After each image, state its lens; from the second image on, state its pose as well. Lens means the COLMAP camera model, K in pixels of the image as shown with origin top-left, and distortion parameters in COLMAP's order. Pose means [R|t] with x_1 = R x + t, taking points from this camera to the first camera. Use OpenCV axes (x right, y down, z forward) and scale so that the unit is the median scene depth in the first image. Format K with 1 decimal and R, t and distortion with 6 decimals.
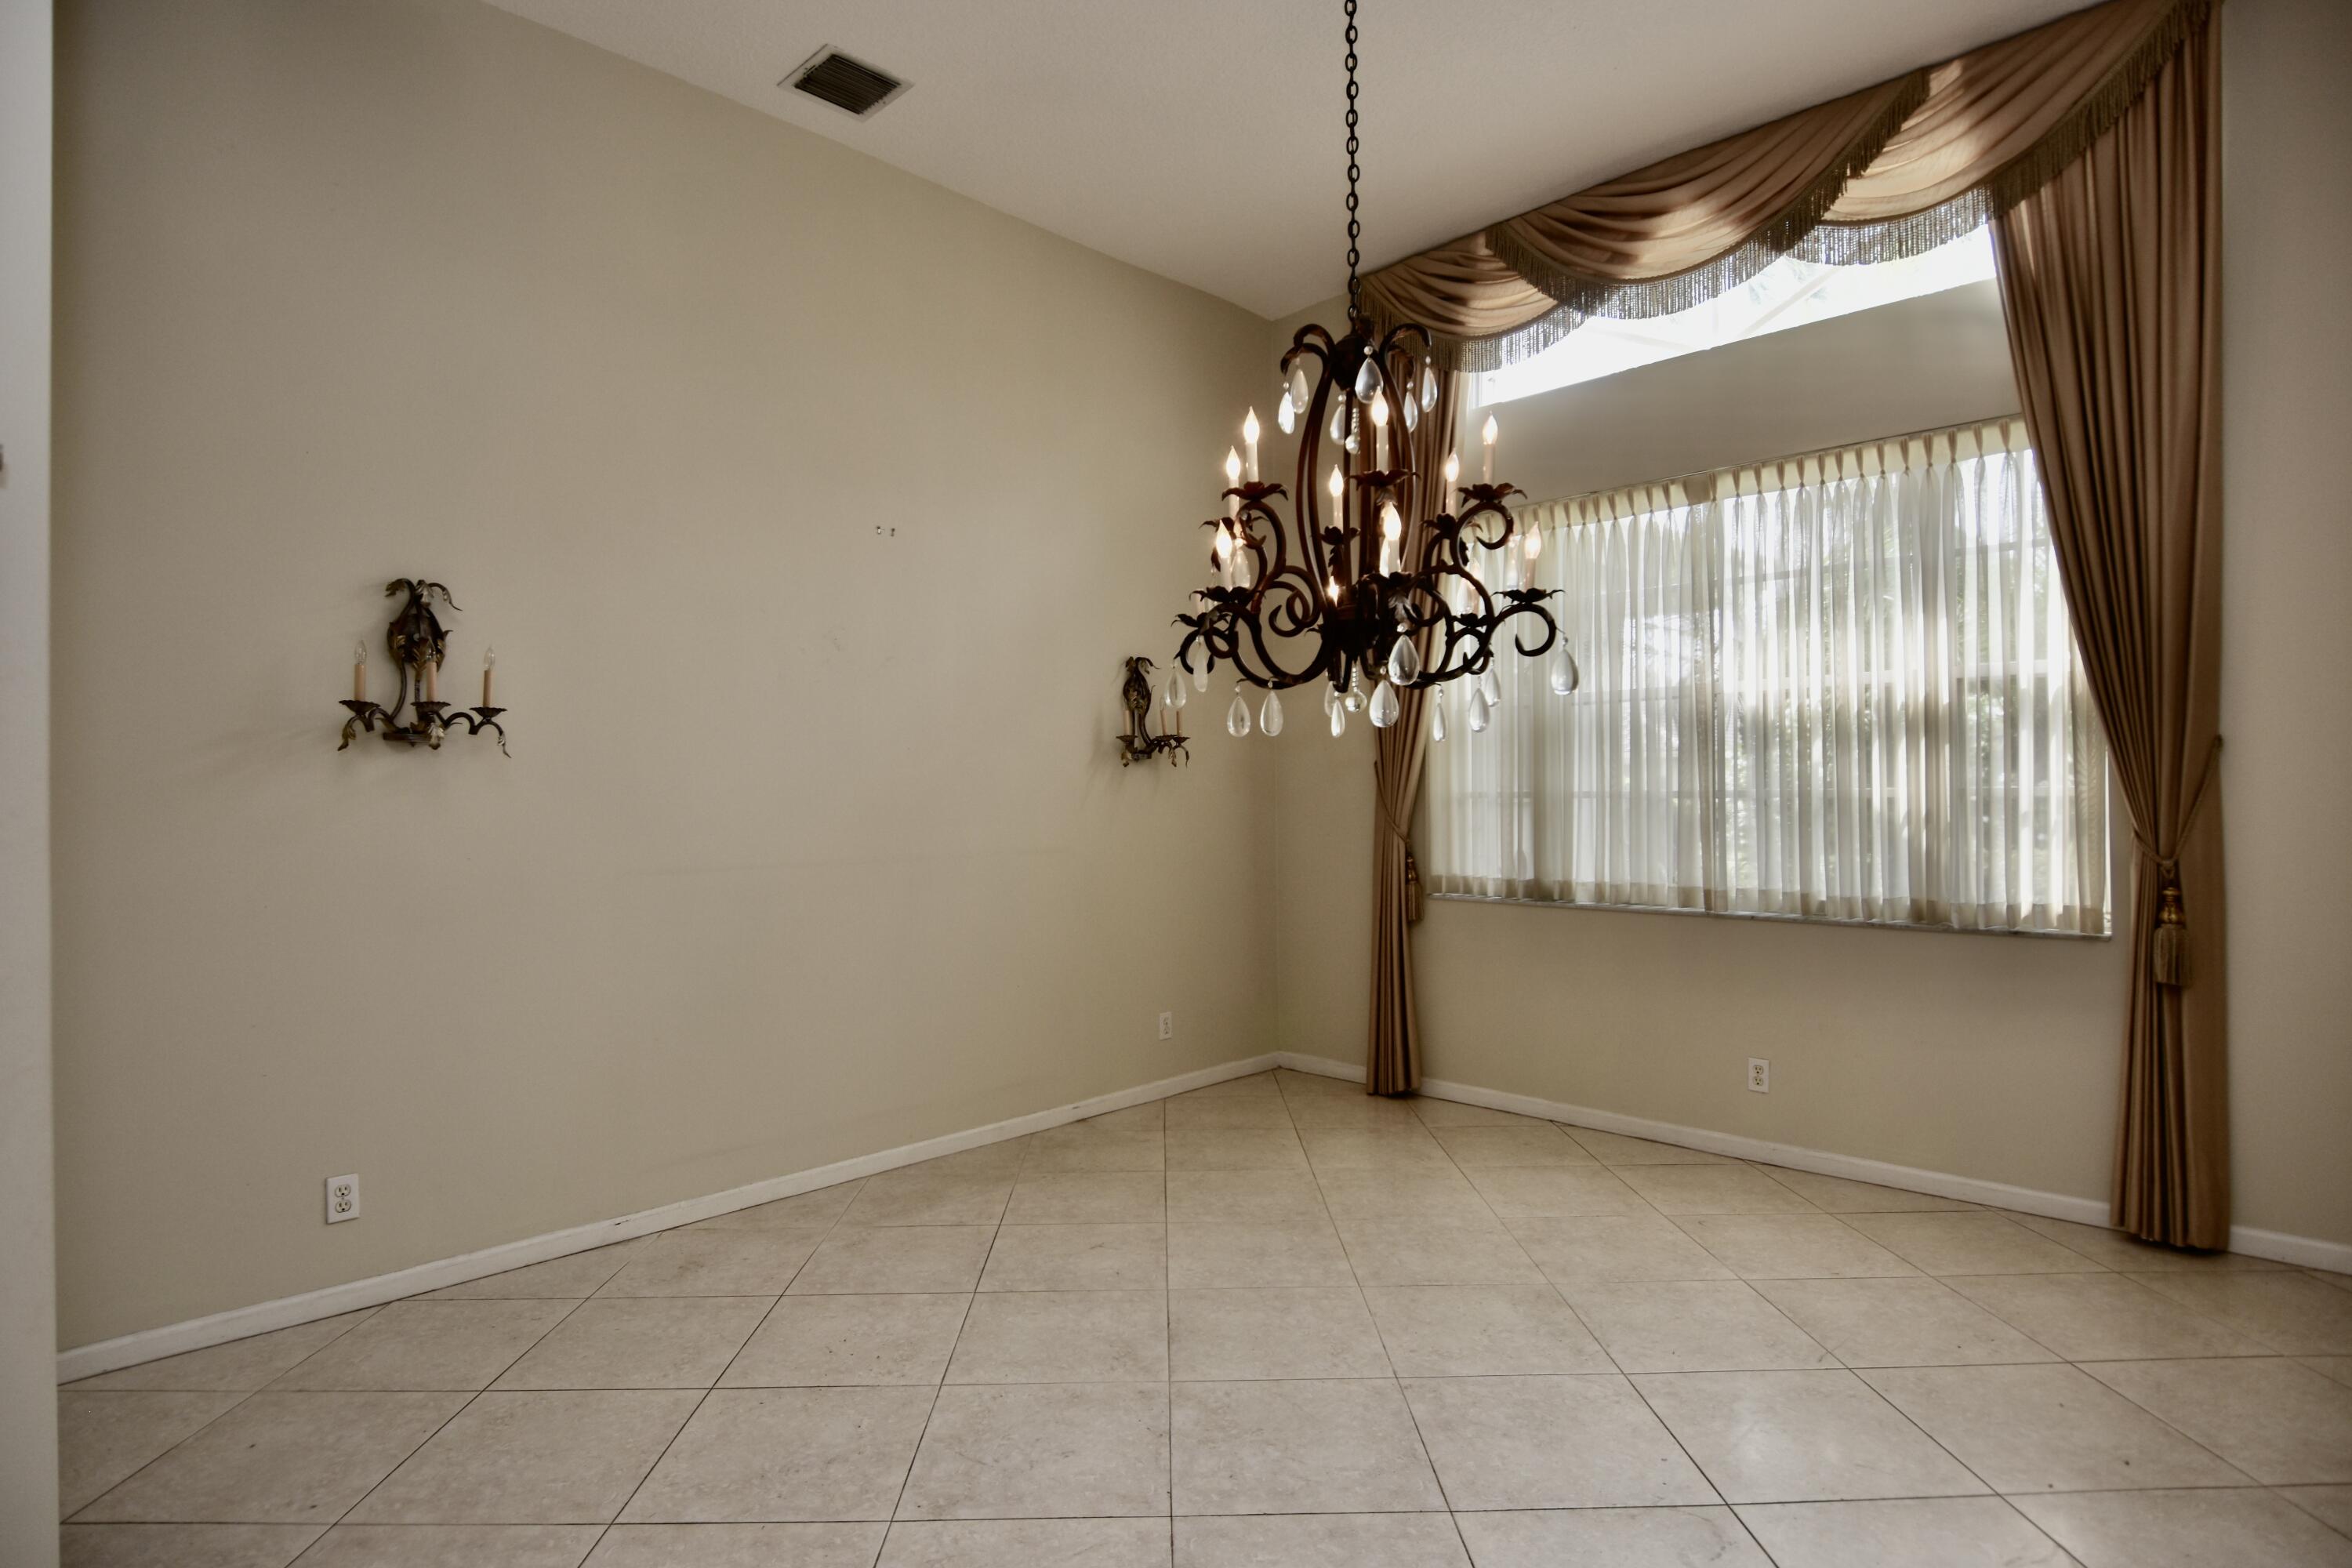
lens RADIAL K [[1211.2, 0, 1163.8], [0, 1211.2, 789.9], [0, 0, 1]] dist [-0.003835, -0.005235]
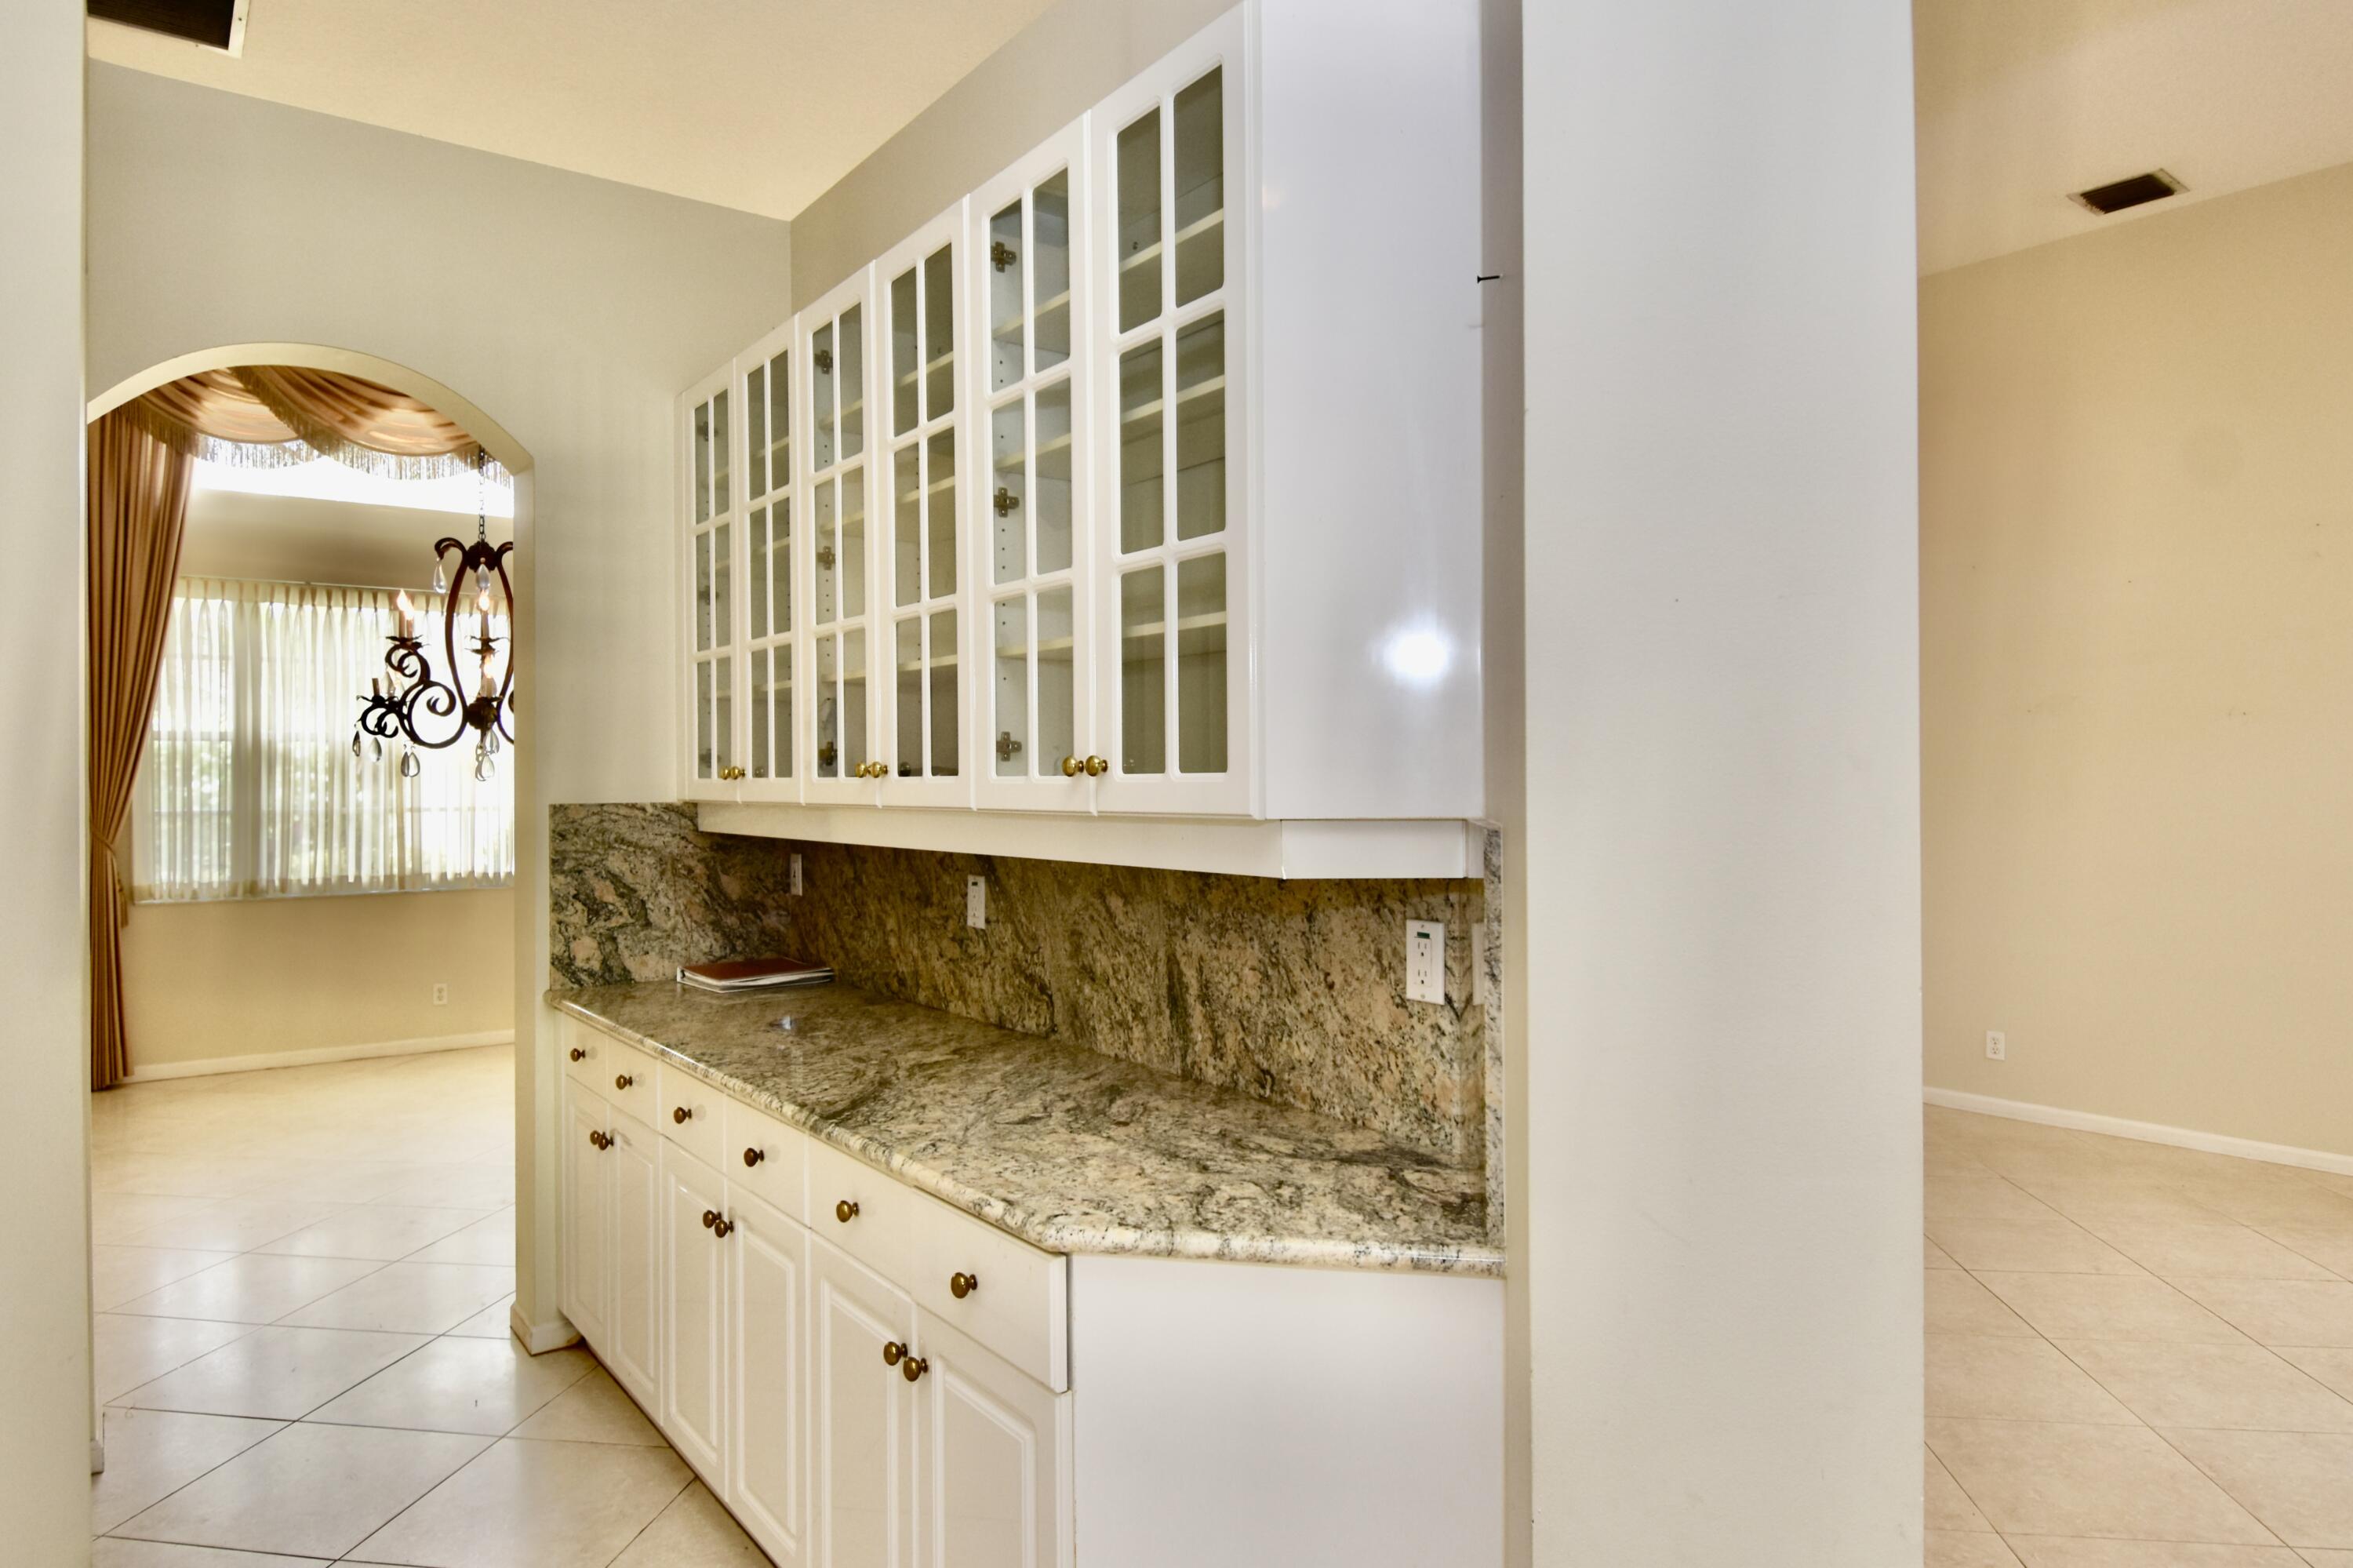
lens RADIAL K [[1436.8, 0, 1170.8], [0, 1436.8, 794.3], [0, 0, 1]] dist [-0.001273, -0.000999]
pose [[0.141905, -0.002916, 0.989876, -1.263373], [-0.002641, 0.999991, 0.003324, -0.026648], [-0.989877, -0.003086, 0.141896, -0.187238]]
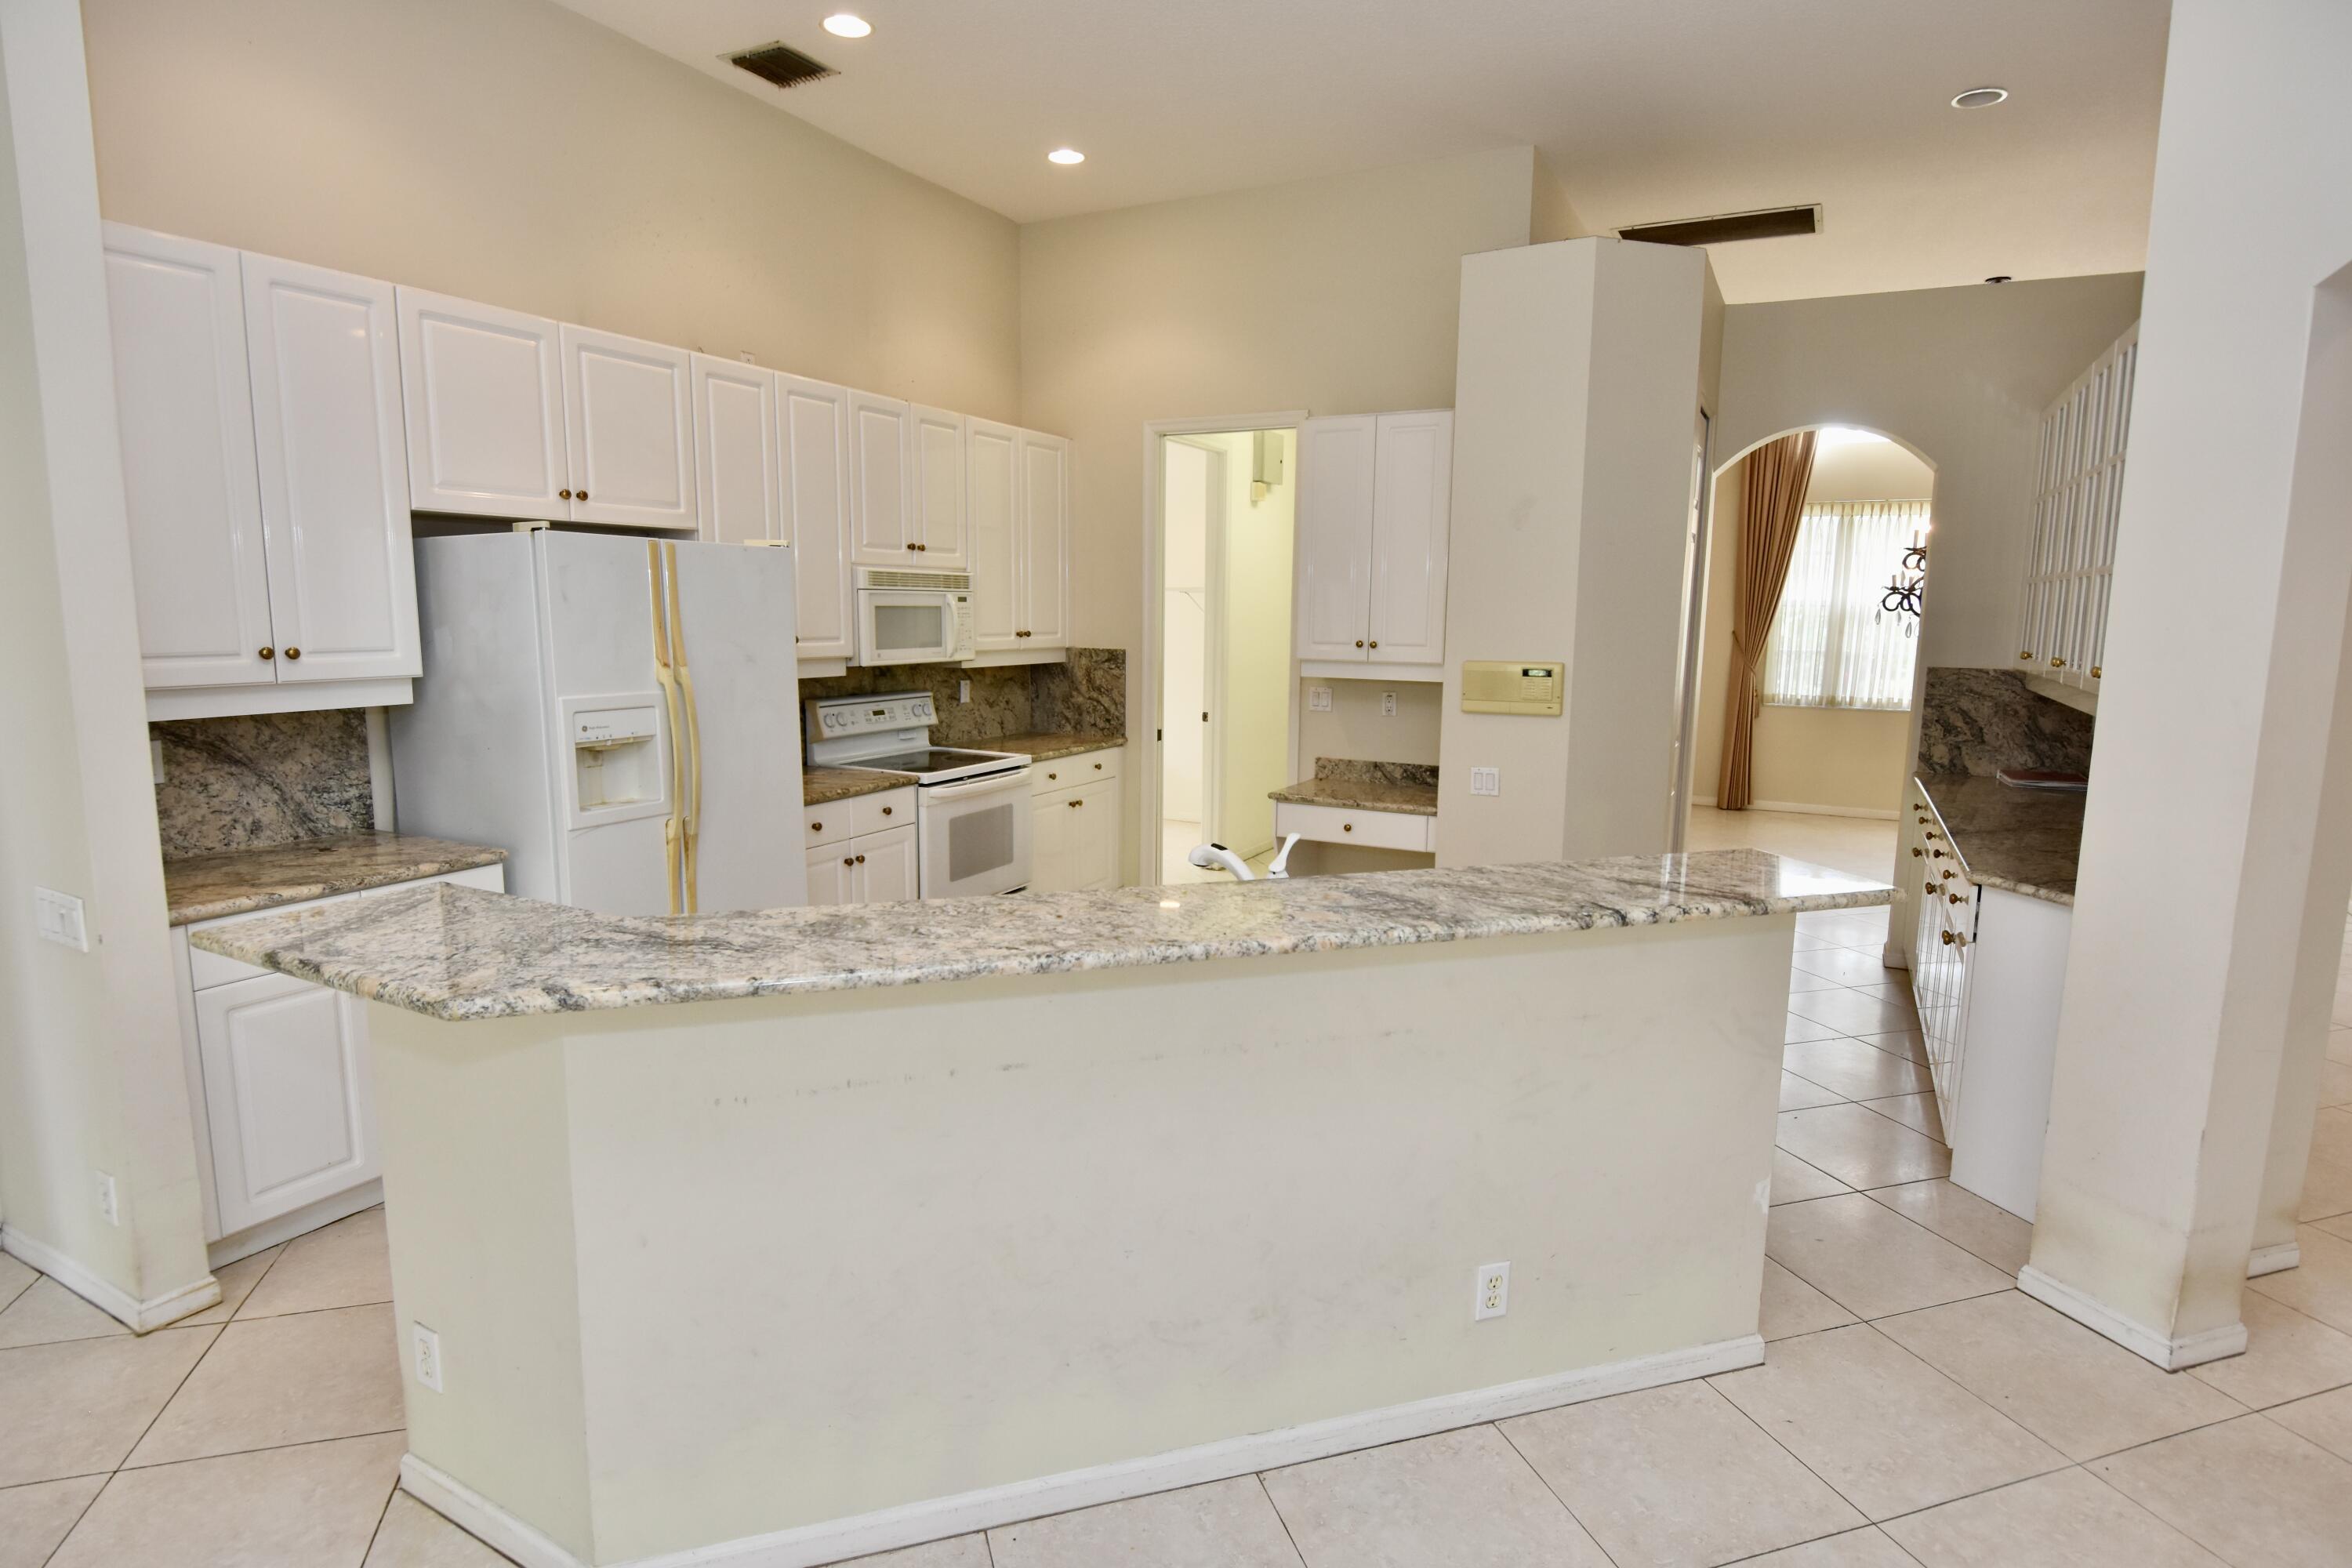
lens RADIAL K [[1211.2, 0, 1182.1], [0, 1211.2, 783.5], [0, 0, 1]] dist [-0.003835, -0.005235]
pose [[0.951234, -0.024670, 0.307481, -1.607202], [-0.022824, 0.988436, 0.149913, -0.068950], [-0.307624, -0.149621, 0.939671, -0.672336]]
